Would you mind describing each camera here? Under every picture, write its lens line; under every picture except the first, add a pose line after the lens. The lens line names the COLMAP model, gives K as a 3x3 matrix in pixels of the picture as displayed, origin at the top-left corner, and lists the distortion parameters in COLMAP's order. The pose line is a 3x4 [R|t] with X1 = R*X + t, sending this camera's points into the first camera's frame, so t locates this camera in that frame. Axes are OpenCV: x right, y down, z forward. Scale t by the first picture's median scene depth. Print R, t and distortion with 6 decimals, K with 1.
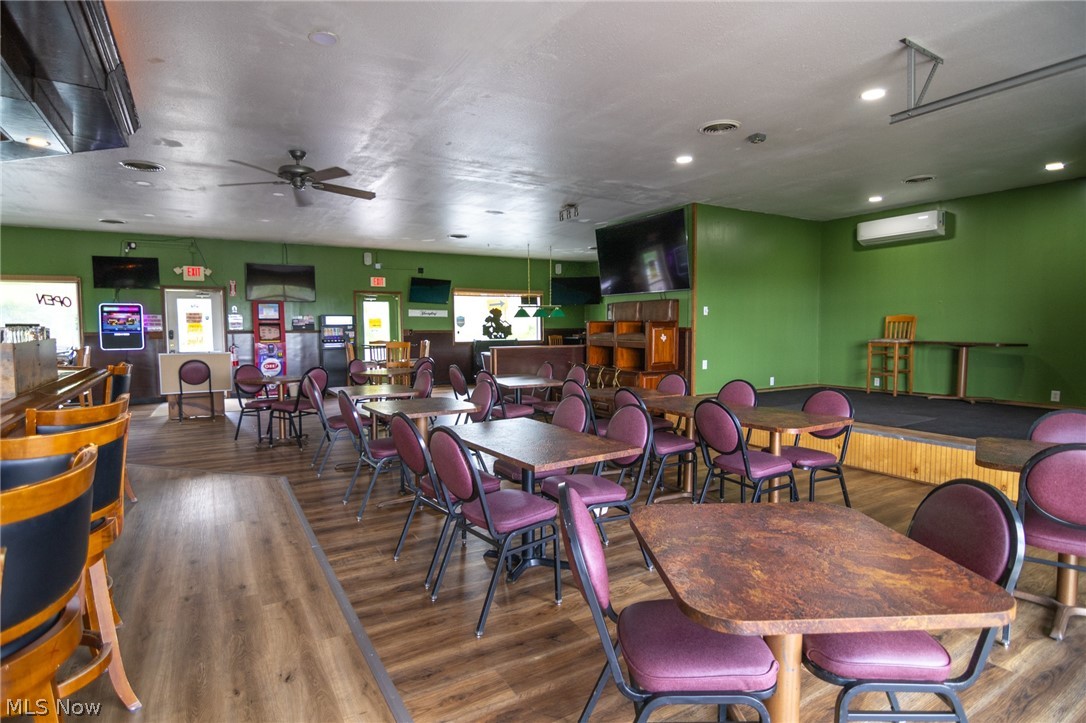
lens RADIAL K [[549.4, 0, 527.7], [0, 549.4, 366.0], [0, 0, 1]] dist [-0.000831, -0.011937]
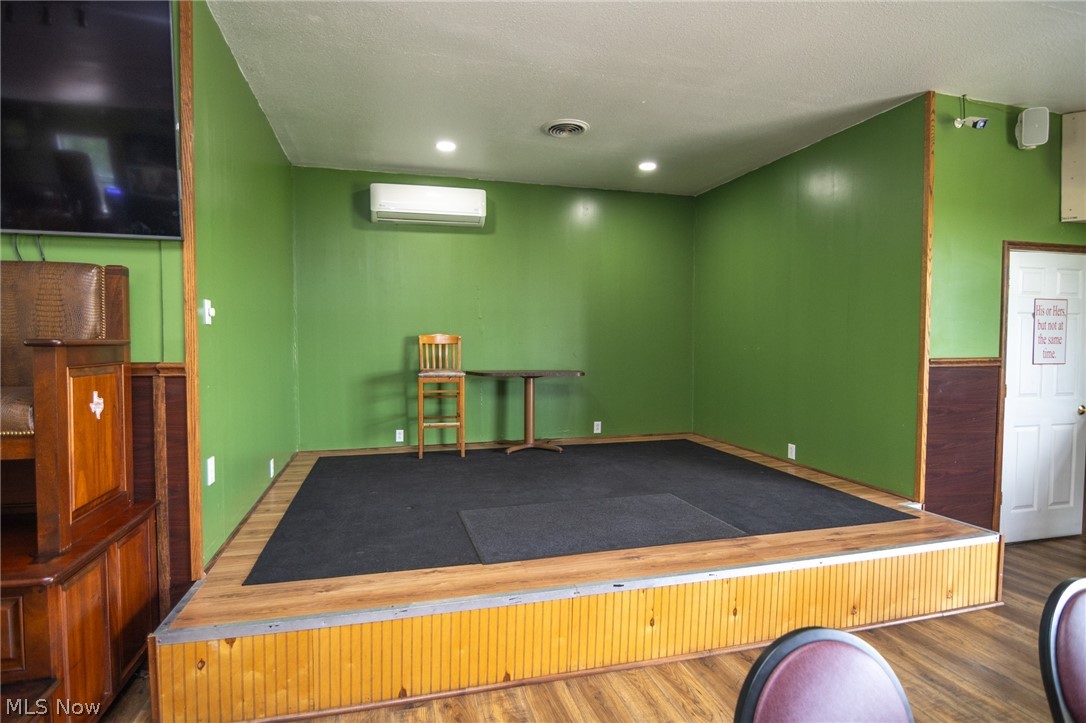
lens RADIAL K [[549.4, 0, 527.7], [0, 549.4, 366.0], [0, 0, 1]] dist [-0.000831, -0.011937]
pose [[0.259451, -0.036314, 0.965073, 0.018490], [0.067263, 0.997546, 0.019453, -0.023815], [-0.963411, 0.059867, 0.261257, 0.282561]]
